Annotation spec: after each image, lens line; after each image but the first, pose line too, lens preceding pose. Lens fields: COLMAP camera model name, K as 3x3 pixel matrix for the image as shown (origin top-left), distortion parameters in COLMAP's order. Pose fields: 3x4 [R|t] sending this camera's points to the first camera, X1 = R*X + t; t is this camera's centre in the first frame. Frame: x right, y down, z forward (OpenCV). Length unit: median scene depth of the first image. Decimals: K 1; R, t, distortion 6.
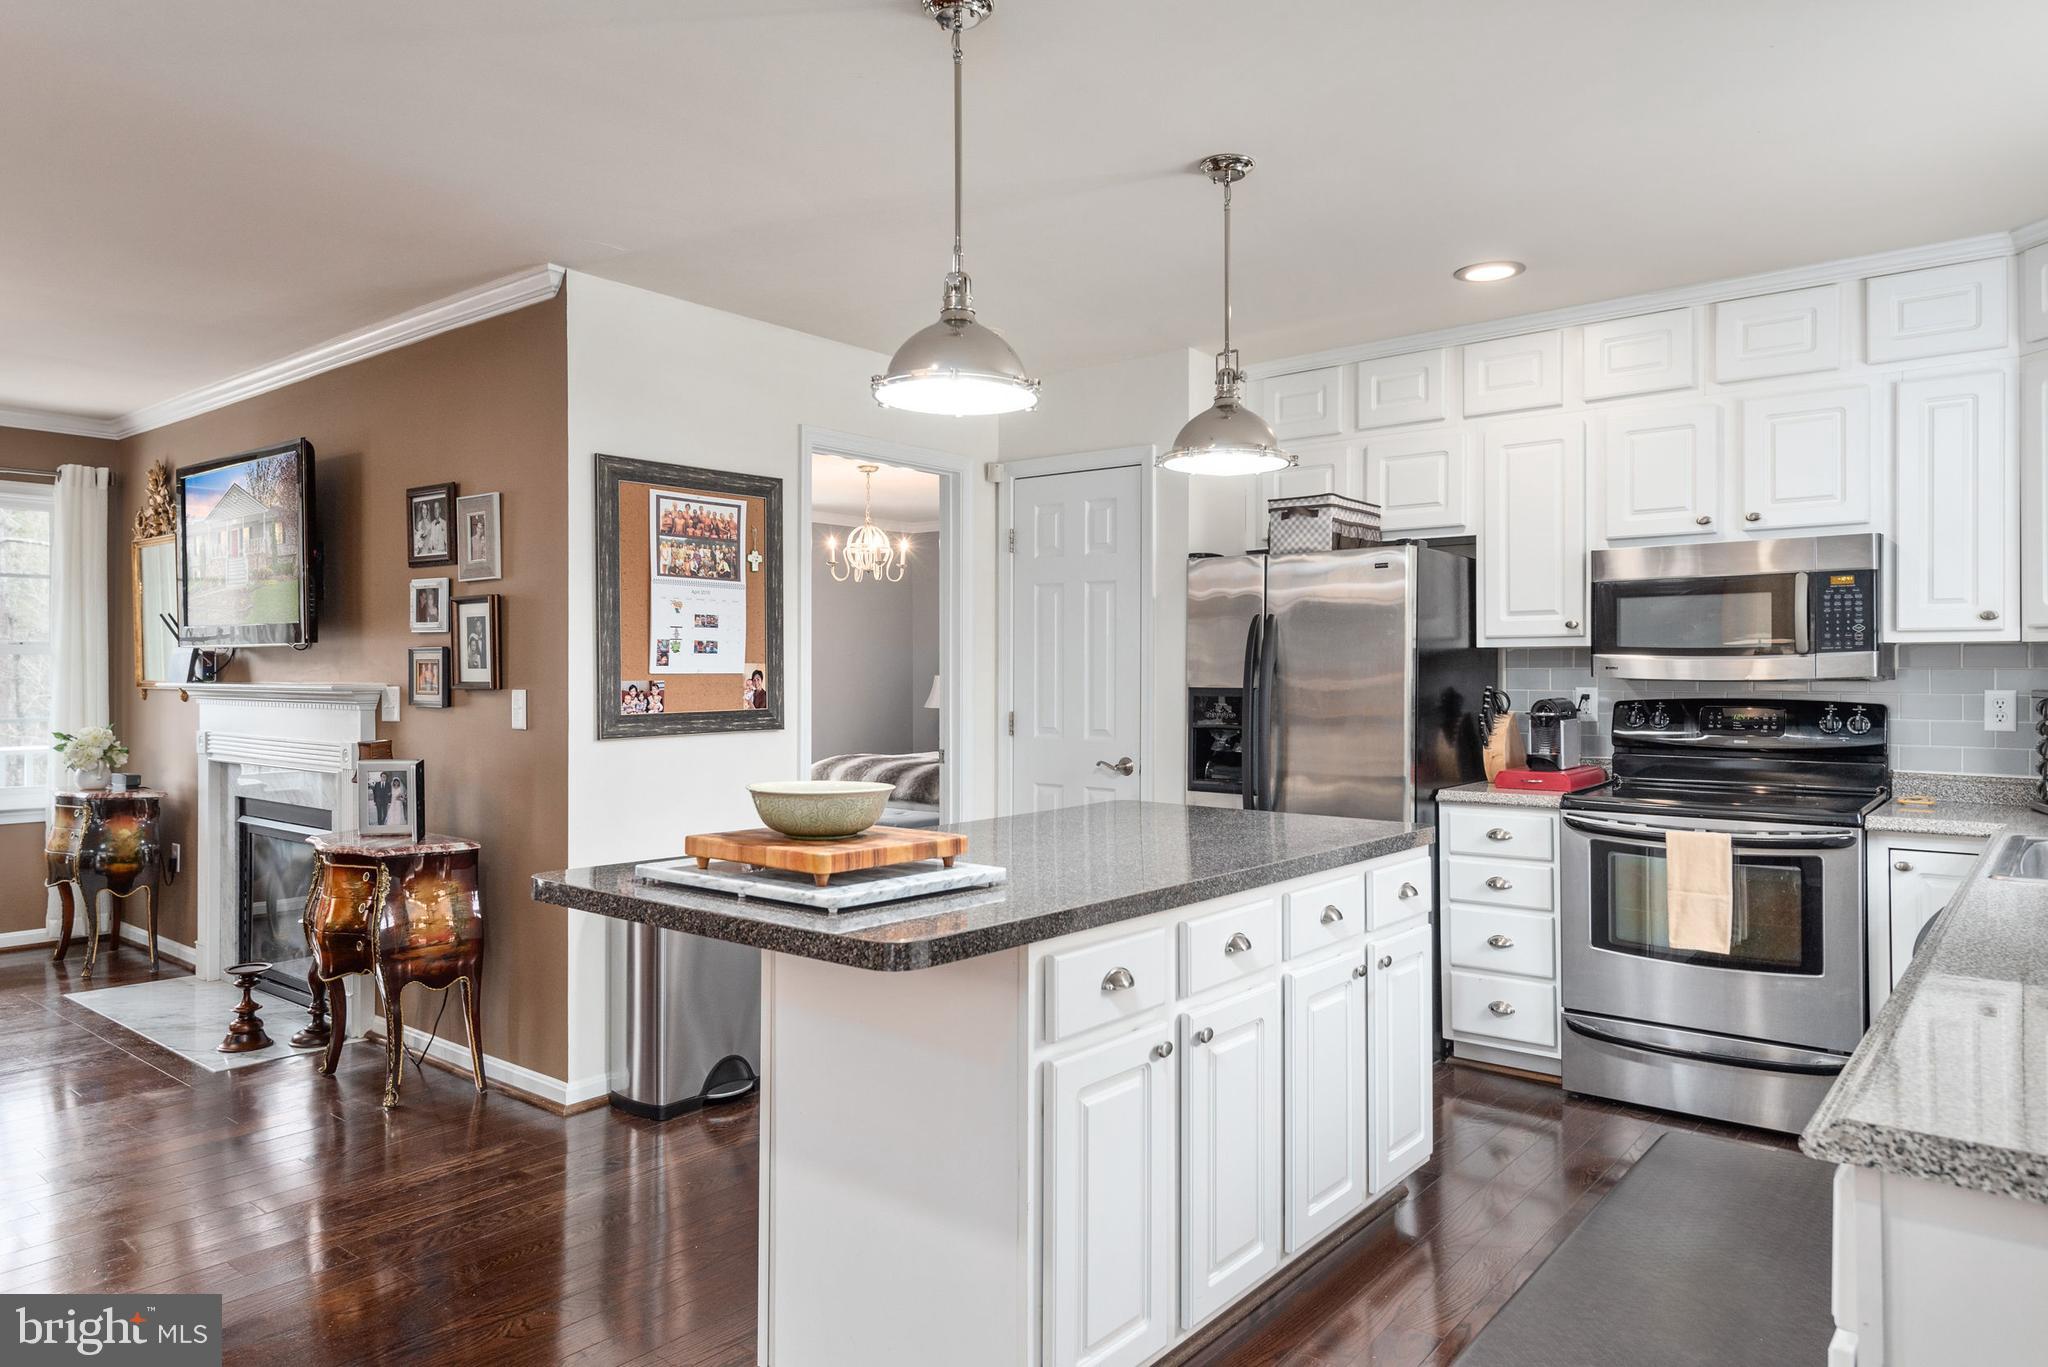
lens RADIAL K [[1319.0, 0, 1037.1], [0, 1319.0, 676.5], [0, 0, 1]] dist [0.034095, -0.004538]
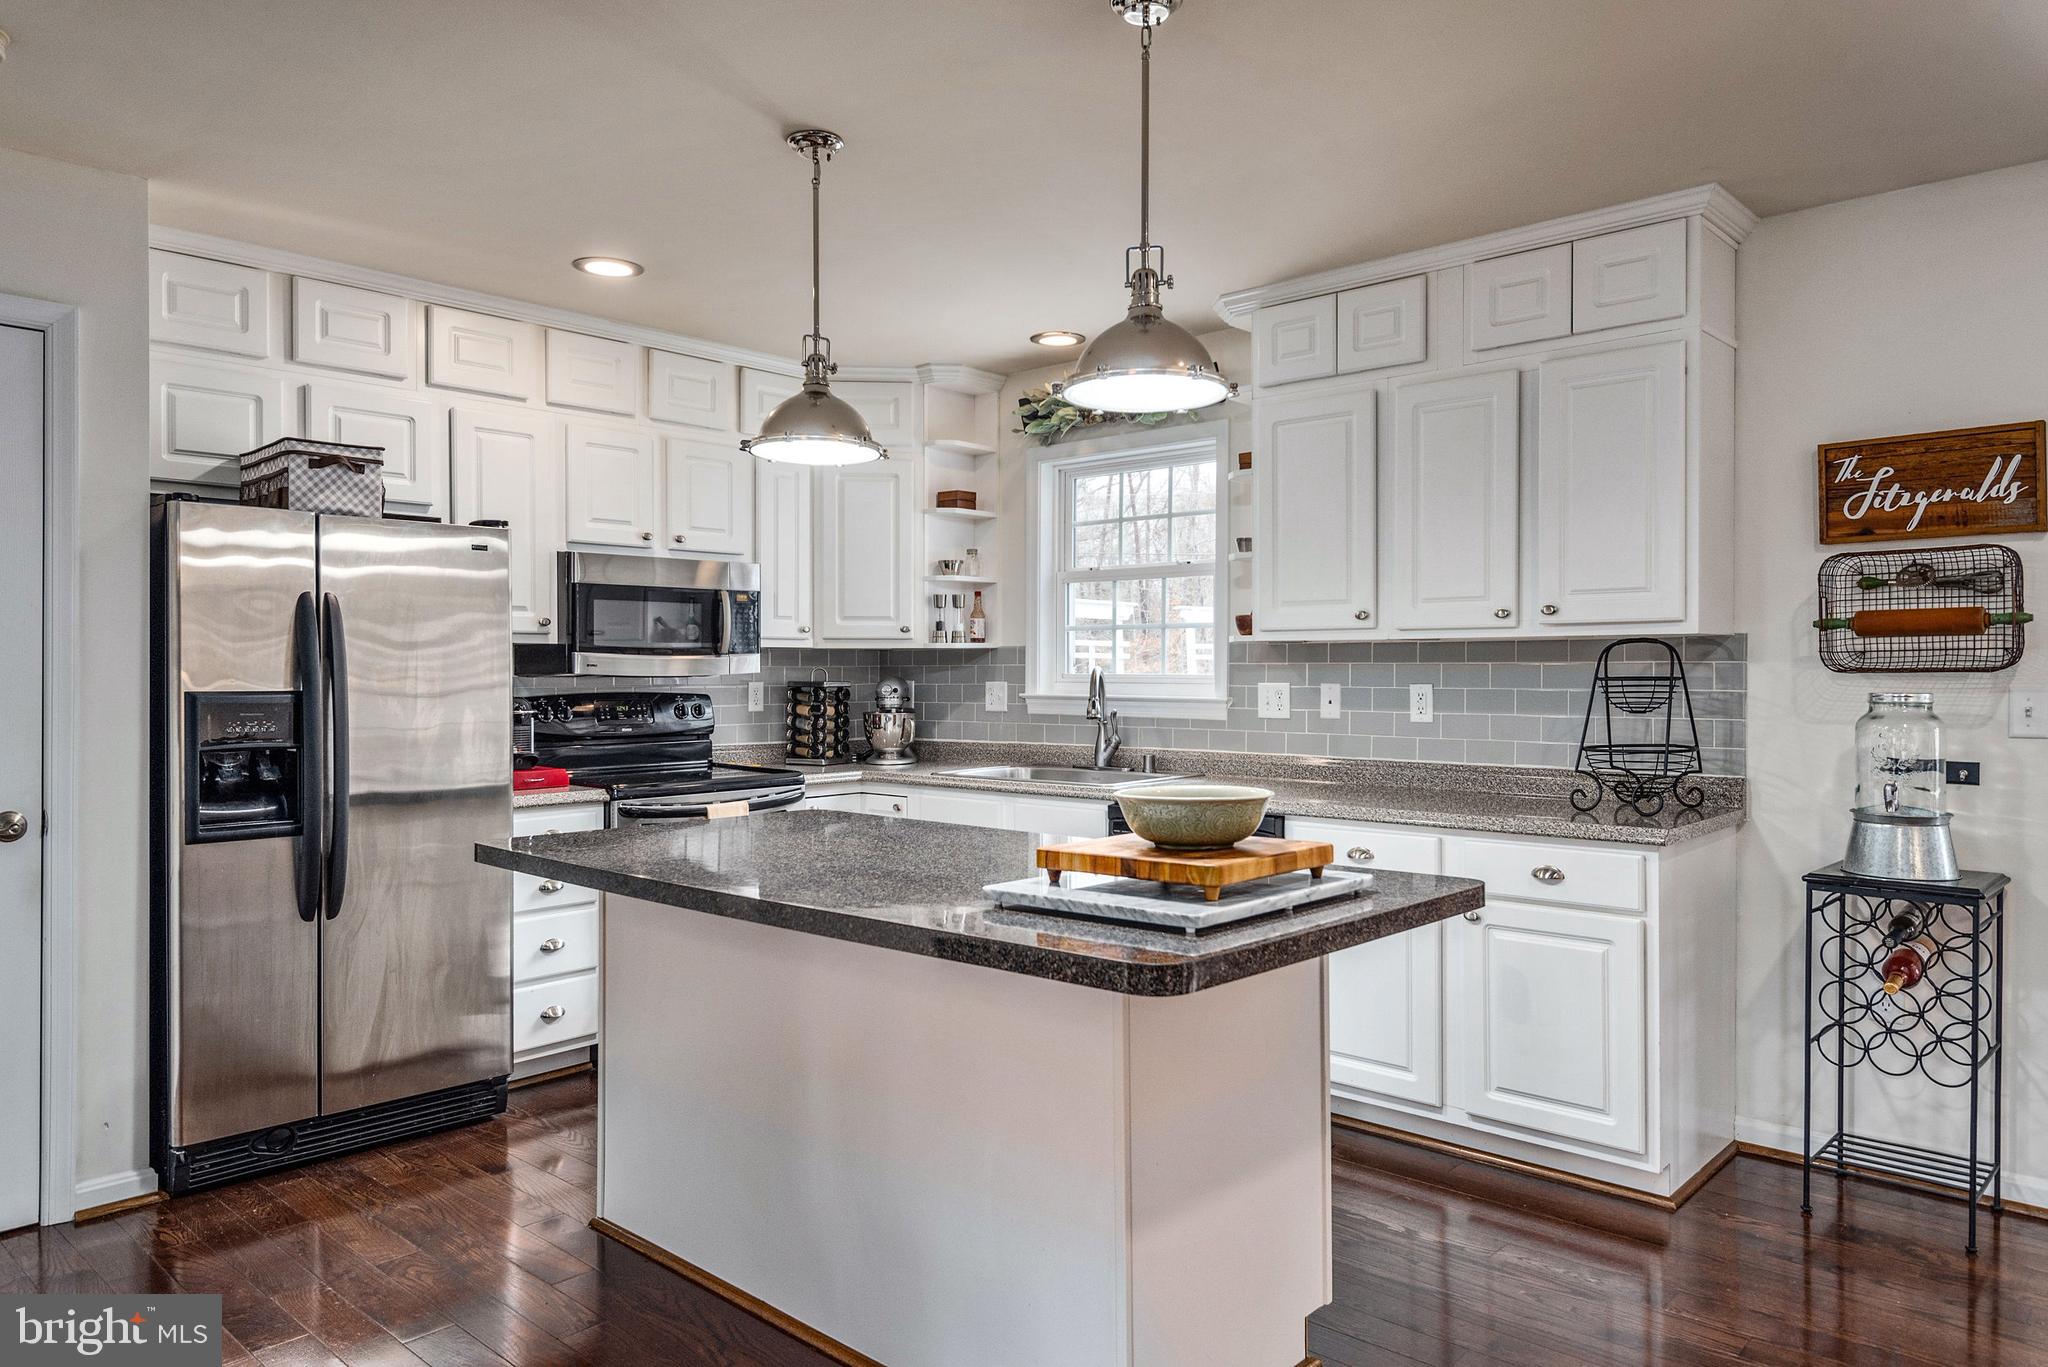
lens RADIAL K [[1319.0, 0, 1037.1], [0, 1319.0, 676.5], [0, 0, 1]] dist [0.034095, -0.004538]
pose [[0.045172, -0.006950, 0.998955, -0.616483], [0.002586, 0.999973, 0.006840, -0.003877], [-0.998976, 0.002274, 0.045188, 0.606582]]
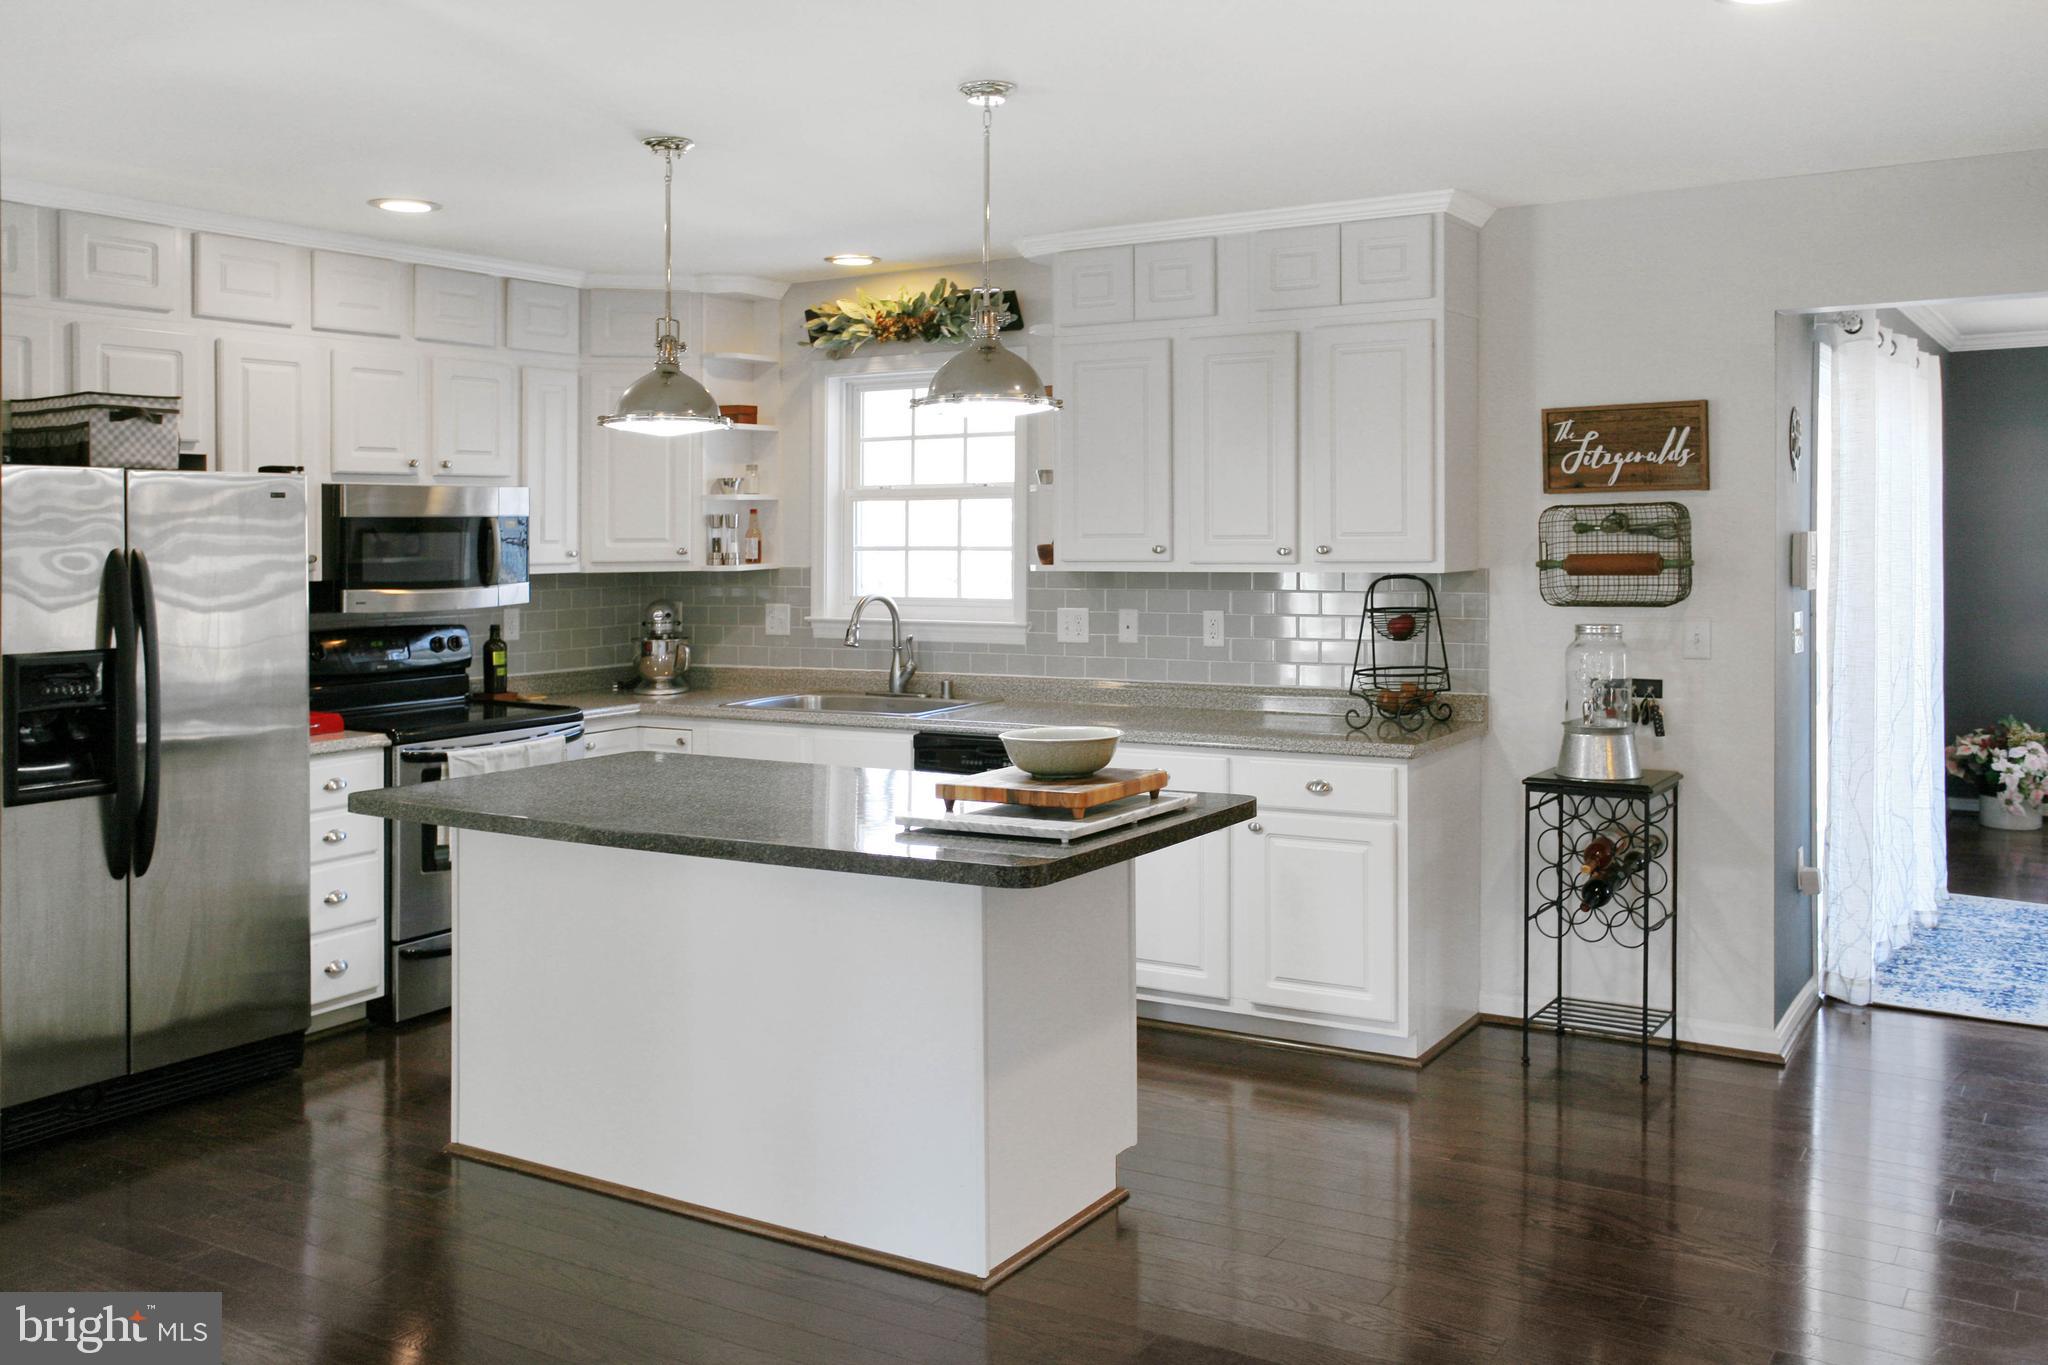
lens RADIAL K [[1778.8, 0, 1025.2], [0, 1778.8, 741.8], [0, 0, 1]] dist [-0.007493, 0.248342]
pose [[-0.125696, -0.120691, 0.984700, -0.990228], [0.013897, 0.992261, 0.123392, -0.064852], [-0.991972, 0.029194, -0.123046, 0.686866]]
